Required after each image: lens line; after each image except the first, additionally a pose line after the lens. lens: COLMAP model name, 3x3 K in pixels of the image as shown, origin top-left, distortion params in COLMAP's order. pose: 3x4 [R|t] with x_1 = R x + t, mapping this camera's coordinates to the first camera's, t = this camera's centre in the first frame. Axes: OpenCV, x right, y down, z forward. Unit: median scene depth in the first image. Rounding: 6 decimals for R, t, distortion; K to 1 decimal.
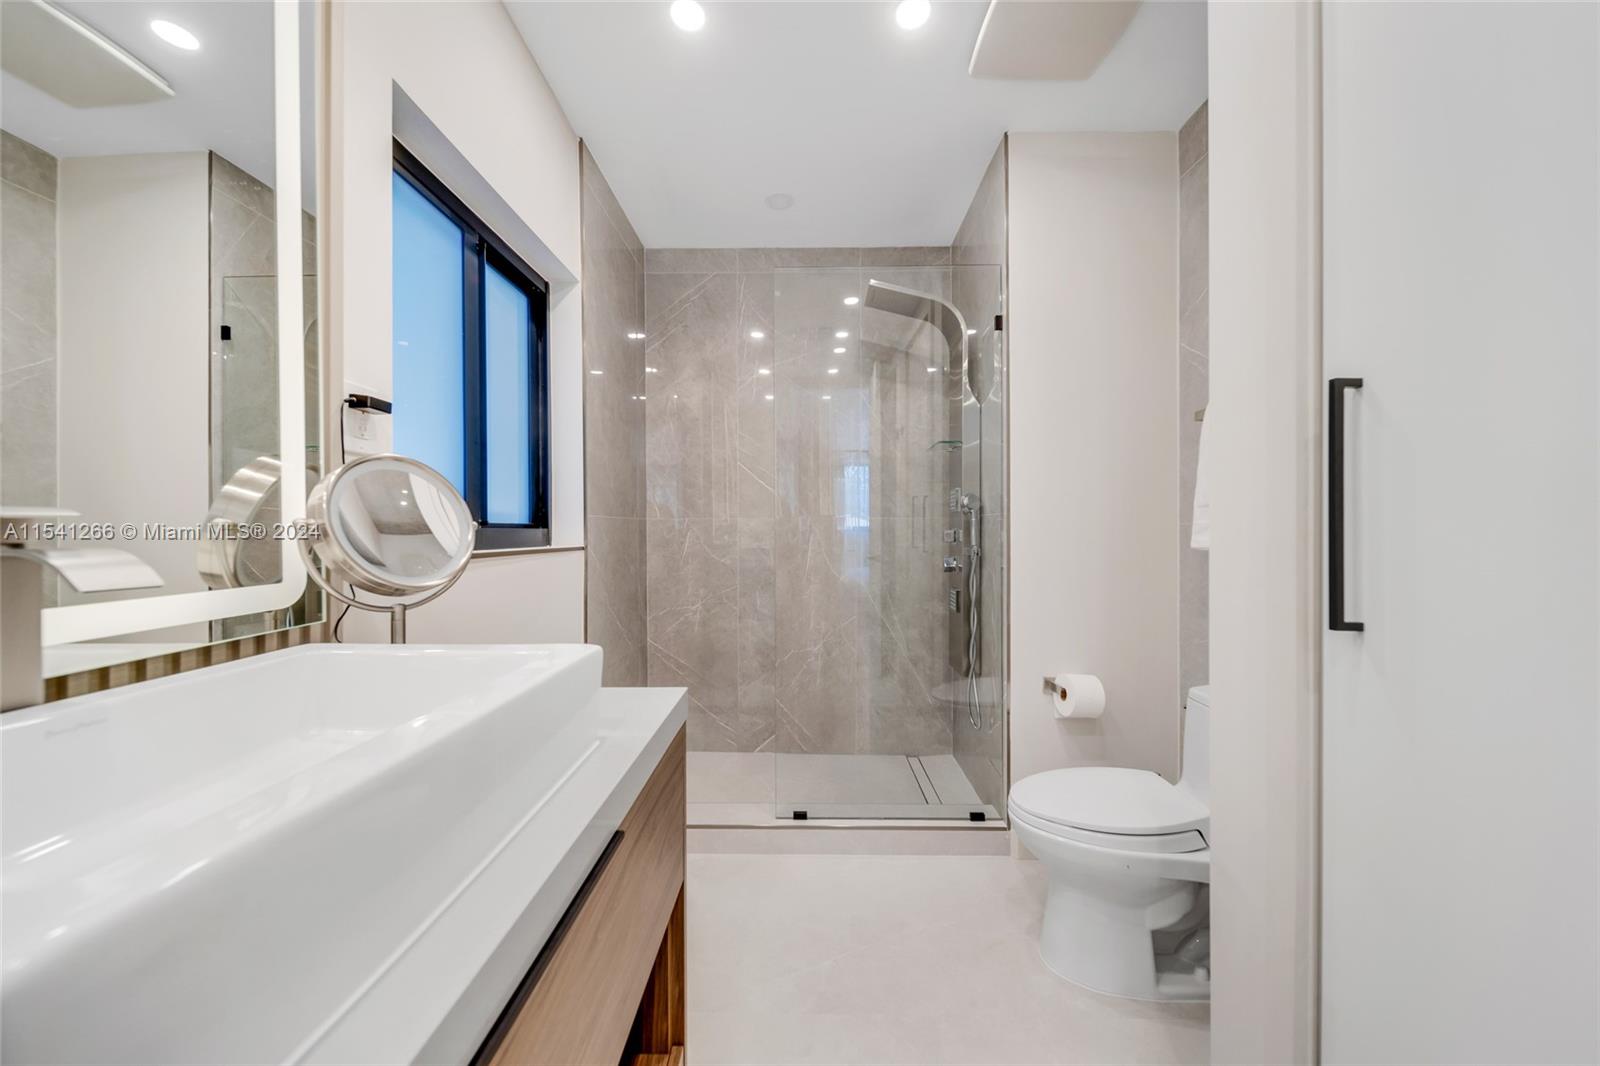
lens RADIAL K [[571.0, 0, 807.3], [0, 571.0, 534.0], [0, 0, 1]] dist [0.008353, -0.000277]
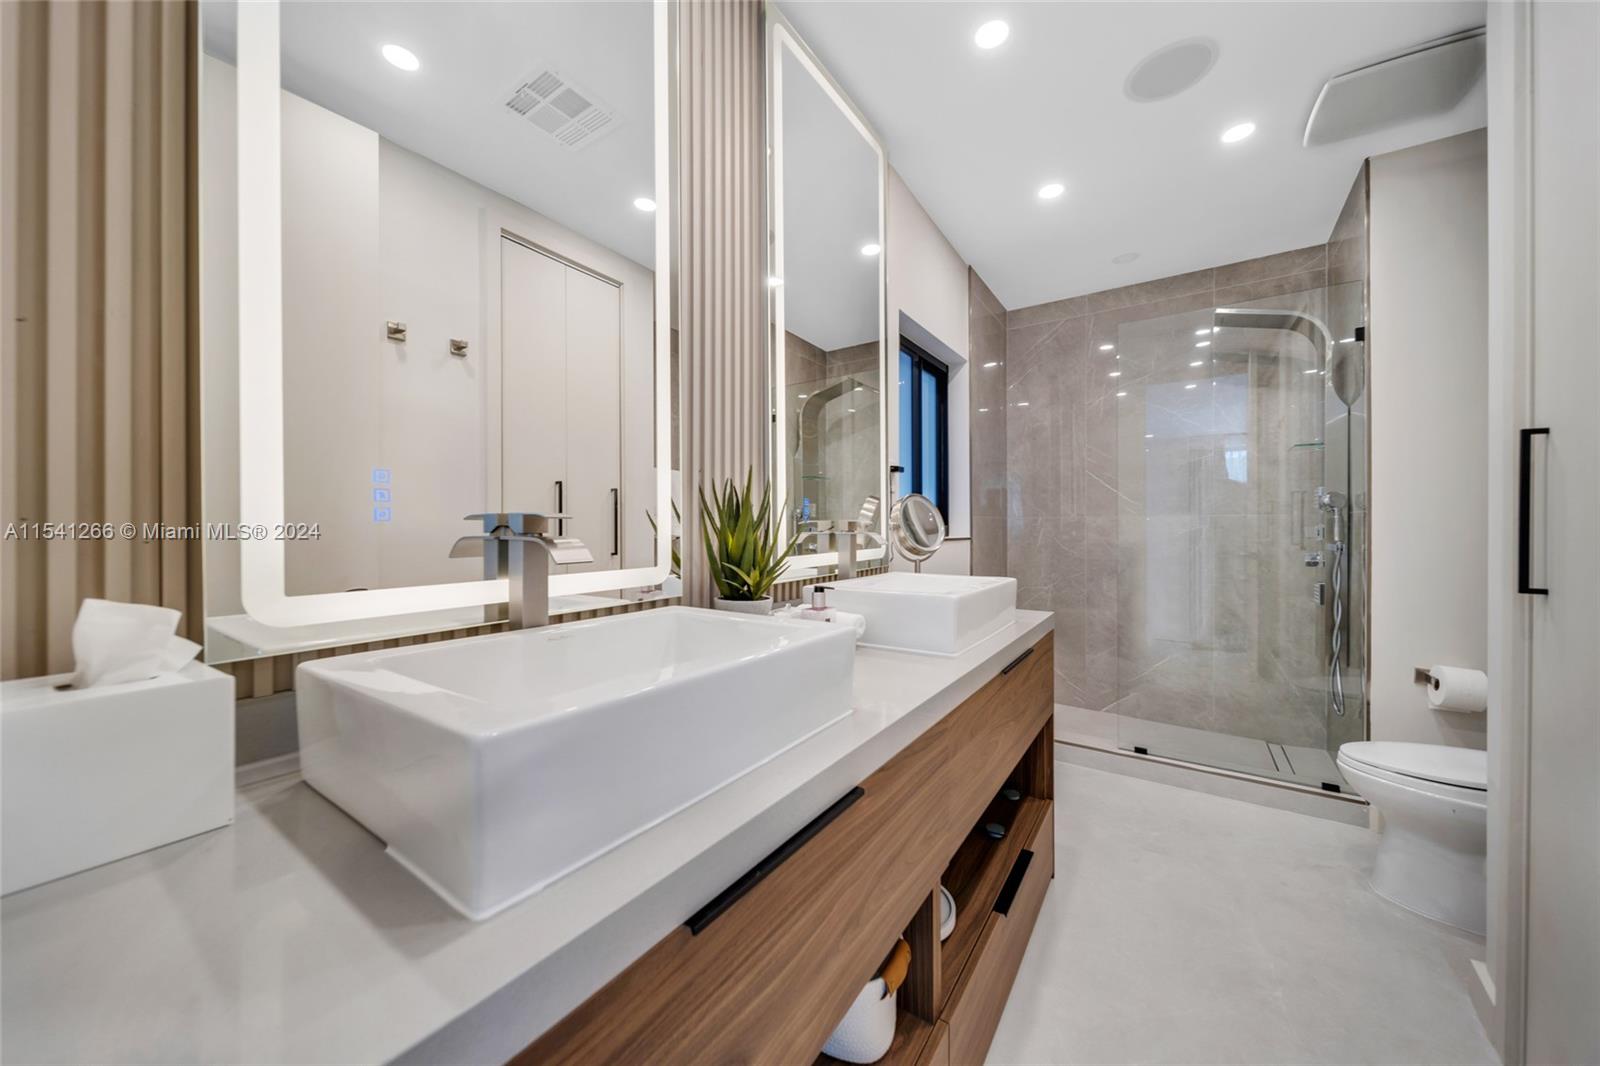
lens RADIAL K [[555.7, 0, 792.5], [0, 555.7, 527.3], [0, 0, 1]] dist [0.009440, -0.003679]
pose [[0.821968, 0.002944, -0.569525, 0.052058], [-0.005223, 0.999984, -0.002370, 0.001687], [0.569509, 0.004923, 0.821970, -0.426270]]
